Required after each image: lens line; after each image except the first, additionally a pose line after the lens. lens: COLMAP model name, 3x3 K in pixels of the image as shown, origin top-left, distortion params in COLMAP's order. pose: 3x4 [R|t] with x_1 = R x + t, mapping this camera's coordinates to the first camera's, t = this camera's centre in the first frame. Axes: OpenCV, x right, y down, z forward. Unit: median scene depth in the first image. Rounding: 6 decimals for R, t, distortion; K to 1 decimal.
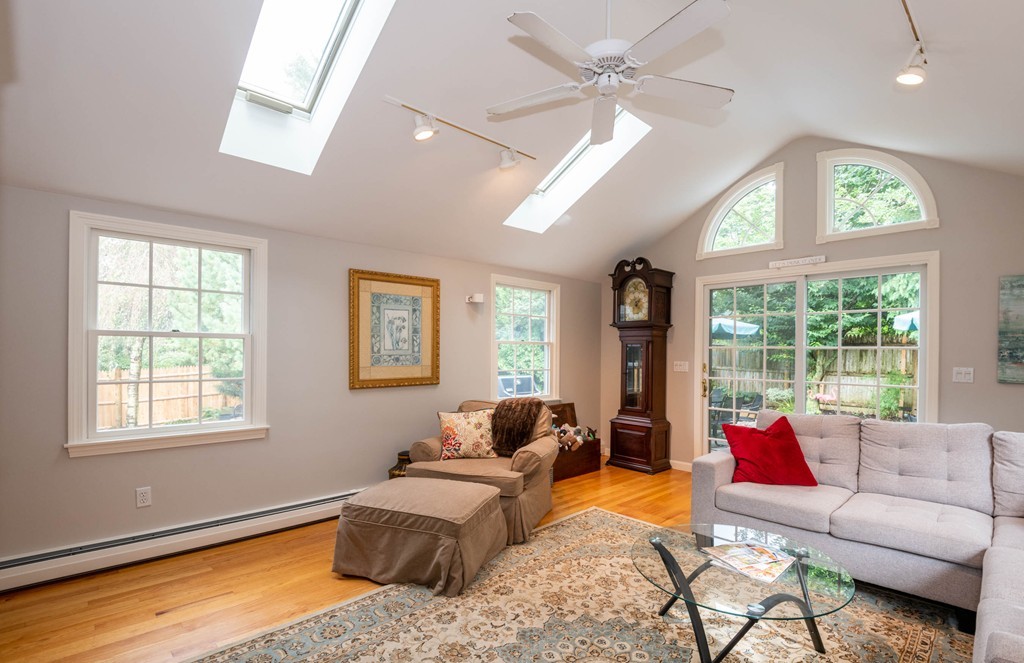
lens RADIAL K [[436.1, 0, 513.7], [0, 436.1, 350.6], [0, 0, 1]] dist [0.000033, -0.000070]
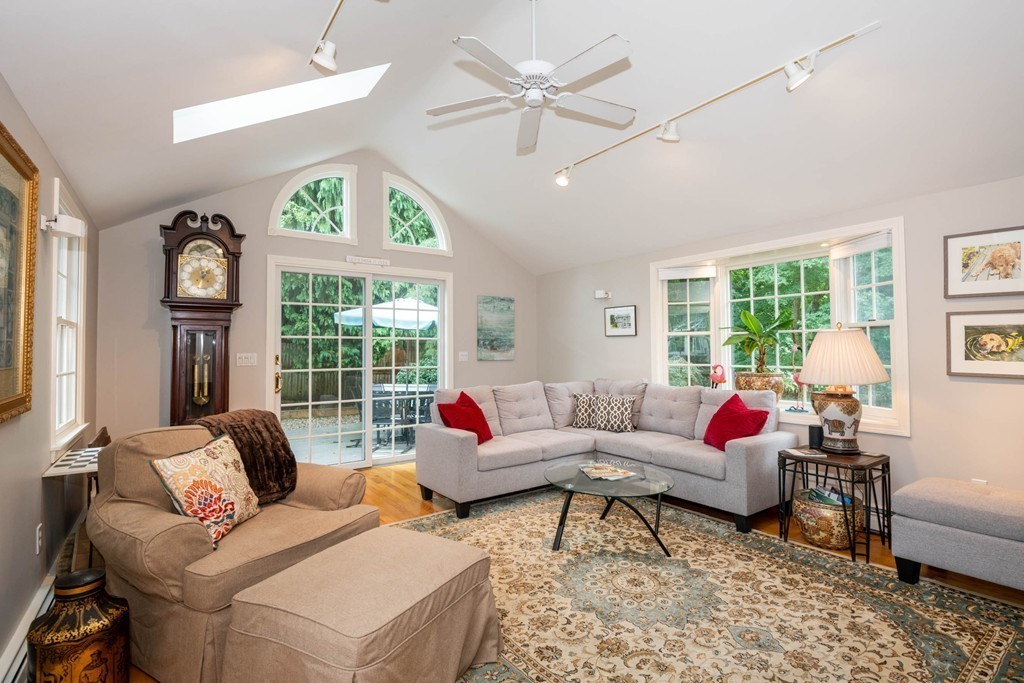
lens RADIAL K [[480.1, 0, 517.4], [0, 480.1, 337.5], [0, 0, 1]] dist [-0.001121, -0.009456]
pose [[0.196124, 0.013713, 0.980483, -0.617972], [-0.000404, 0.999903, -0.013904, 0.013184], [-0.980579, 0.002331, 0.196111, 0.506188]]
